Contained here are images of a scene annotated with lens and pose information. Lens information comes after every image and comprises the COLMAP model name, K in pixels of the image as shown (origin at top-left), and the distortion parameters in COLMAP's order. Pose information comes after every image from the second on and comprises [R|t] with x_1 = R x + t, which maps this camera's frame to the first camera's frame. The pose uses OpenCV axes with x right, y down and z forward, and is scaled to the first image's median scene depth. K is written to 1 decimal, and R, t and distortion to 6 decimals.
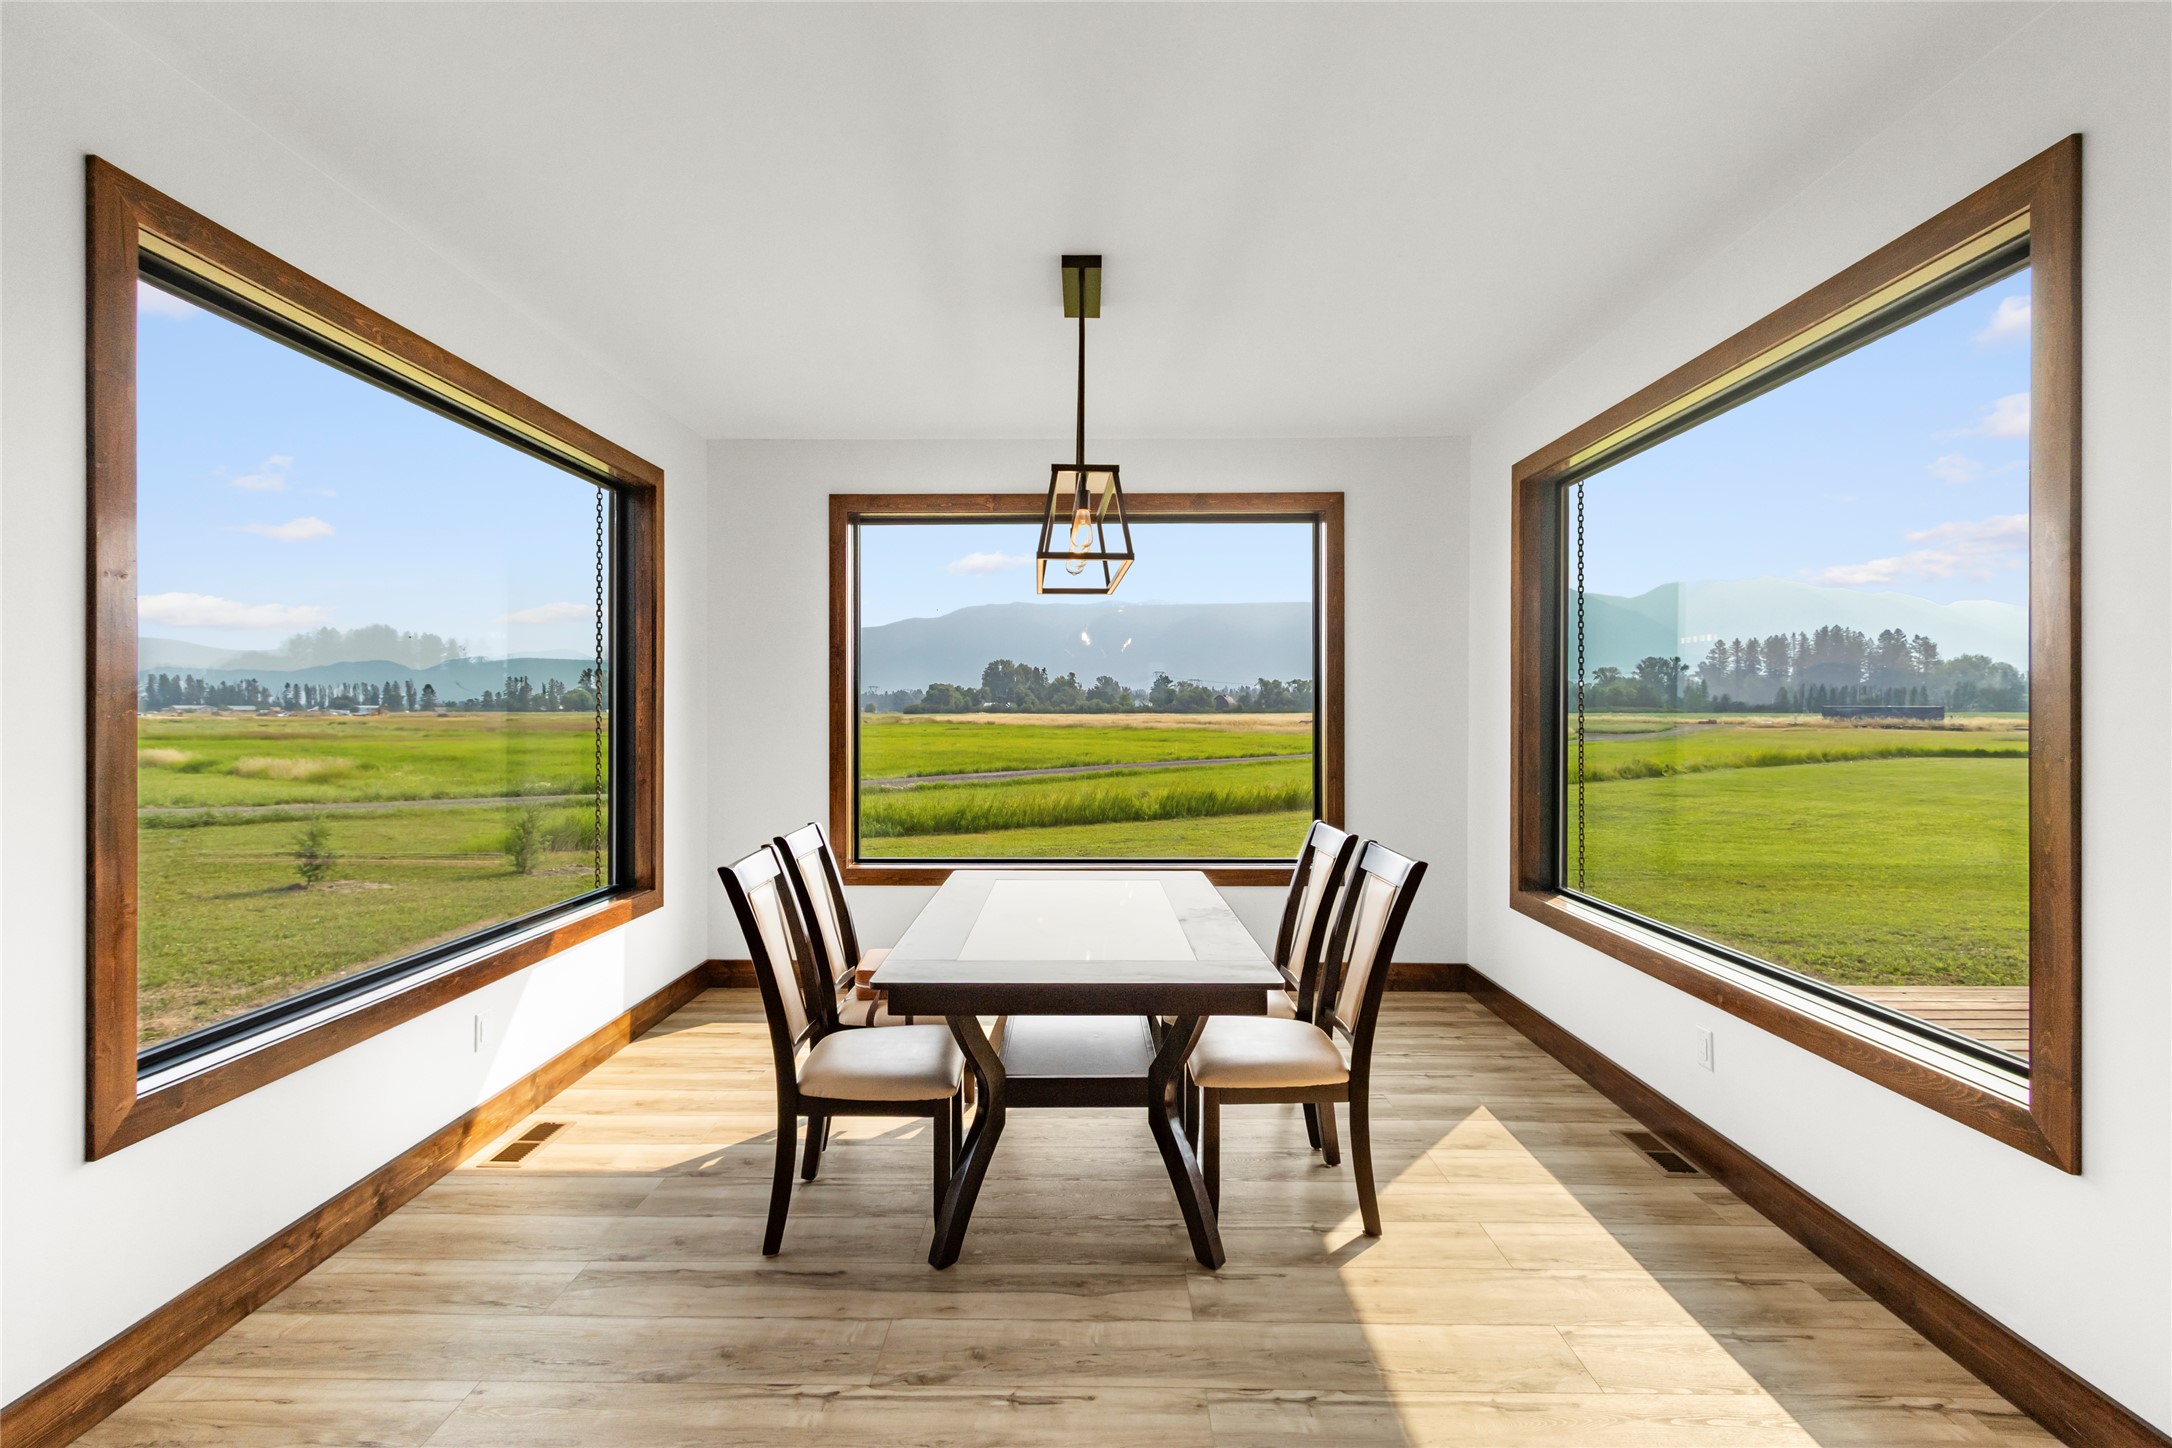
lens RADIAL K [[1011.4, 0, 1067.1], [0, 1011.4, 711.7], [0, 0, 1]] dist [0.010717, -0.004313]
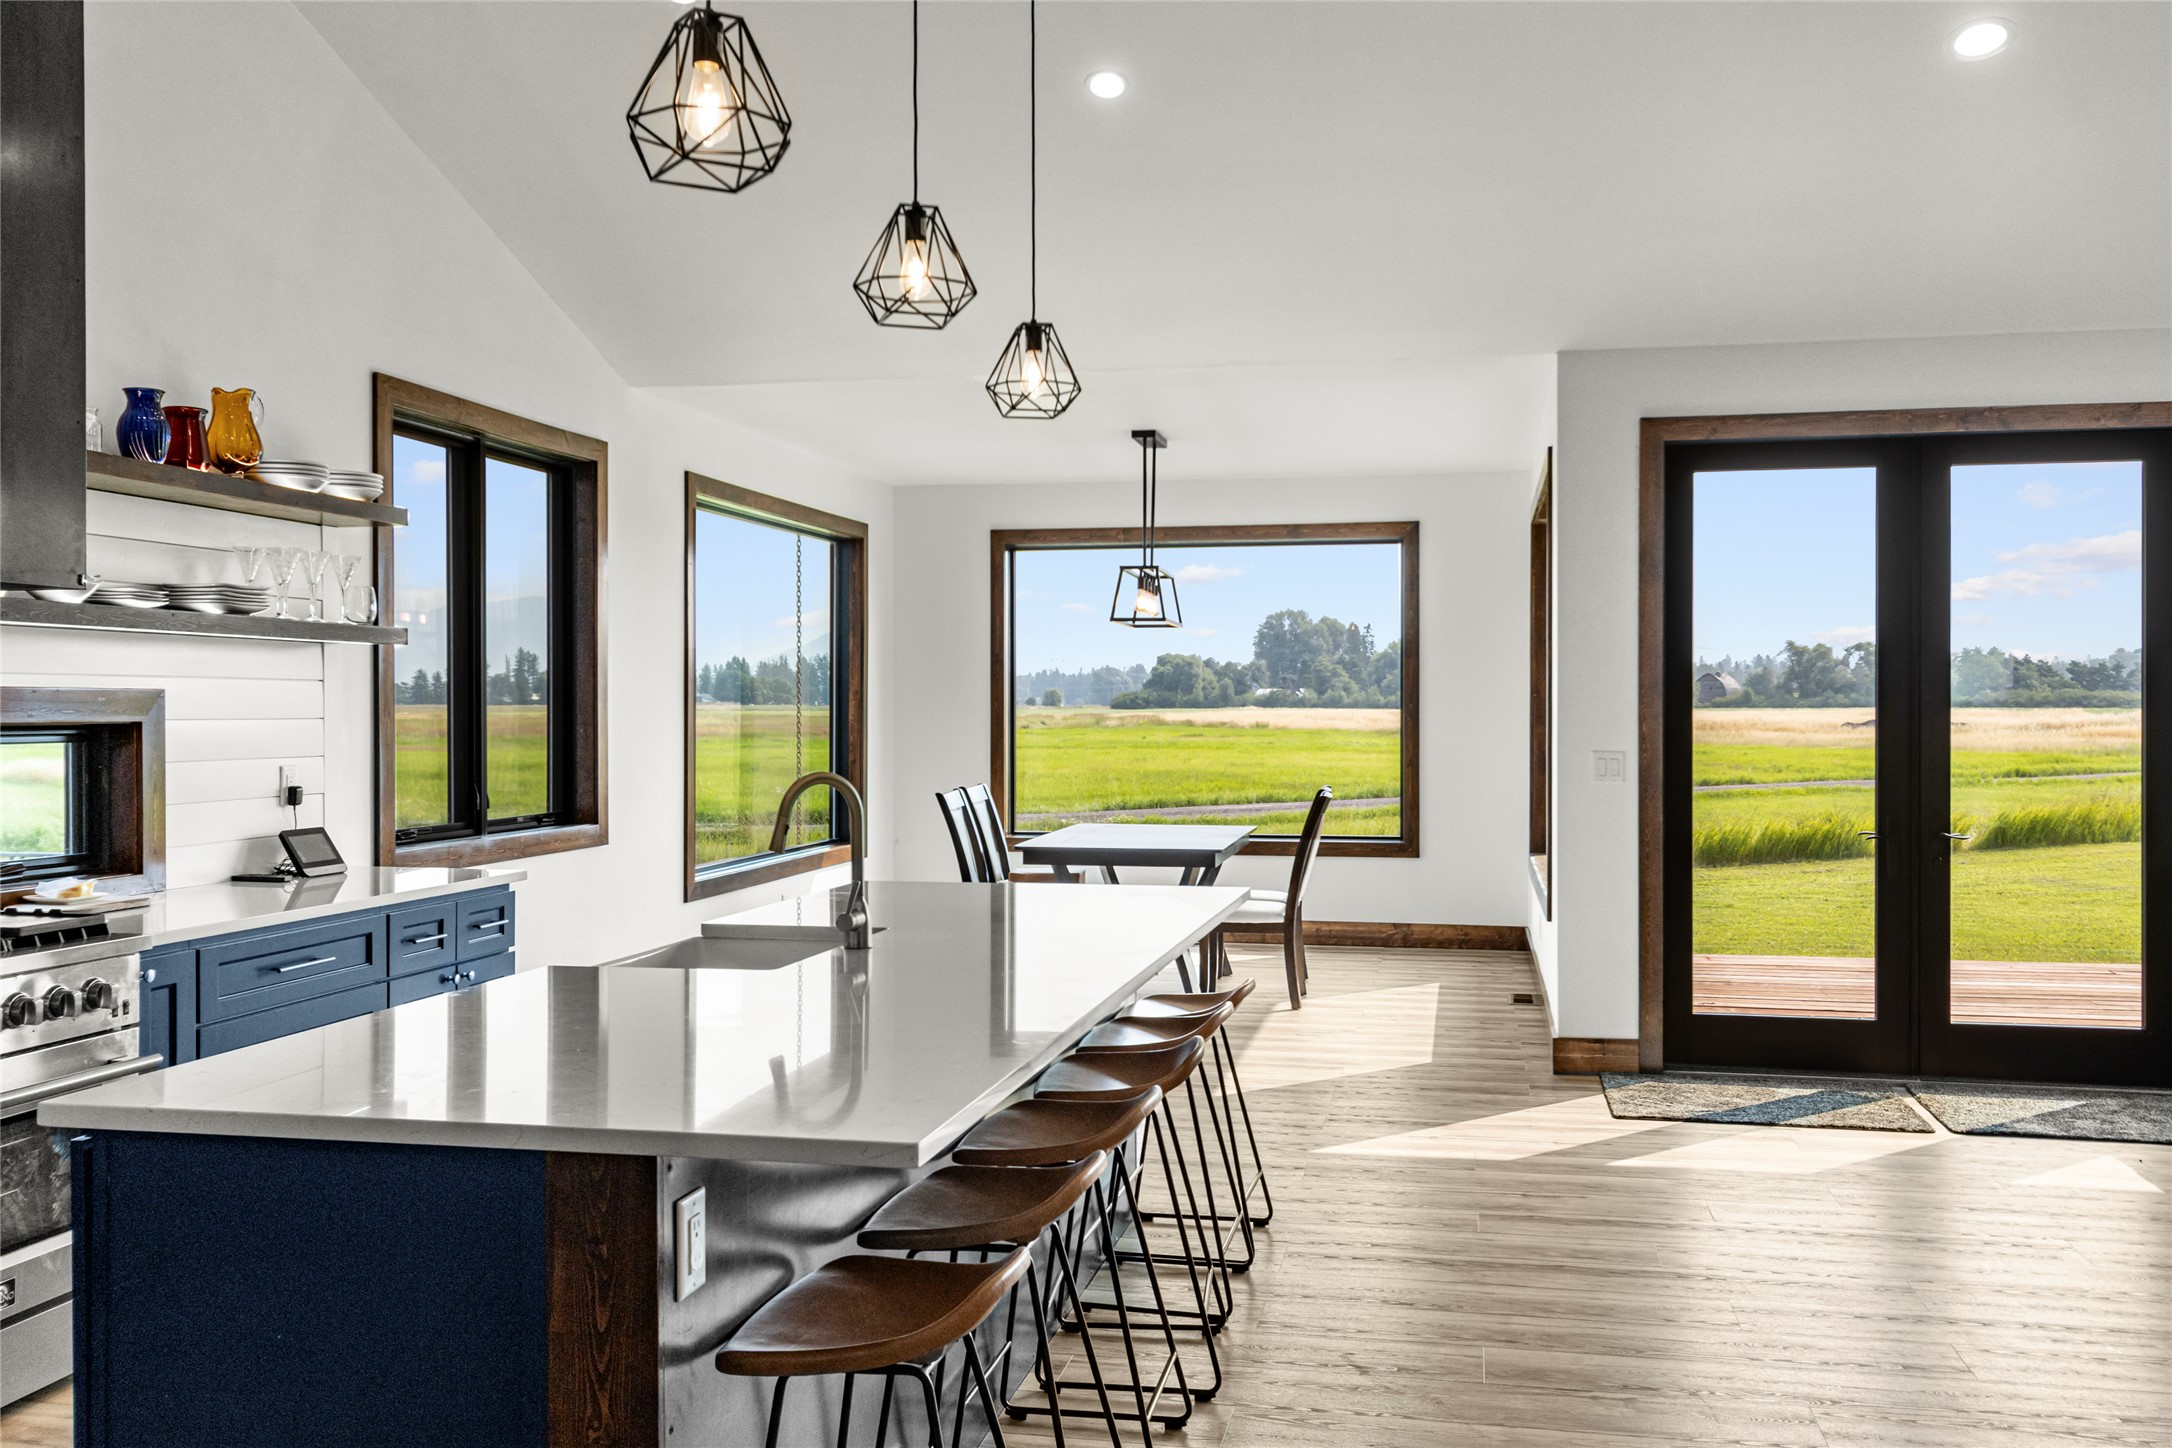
lens RADIAL K [[1846.9, 0, 1087.6], [0, 1846.9, 707.3], [0, 0, 1]] dist [-0.012218, -0.003414]
pose [[0.985035, -0.000563, -0.172351, 0.252693], [0.000780, 0.999999, 0.001195, -0.004210], [0.172350, -0.001312, 0.985035, -1.124122]]
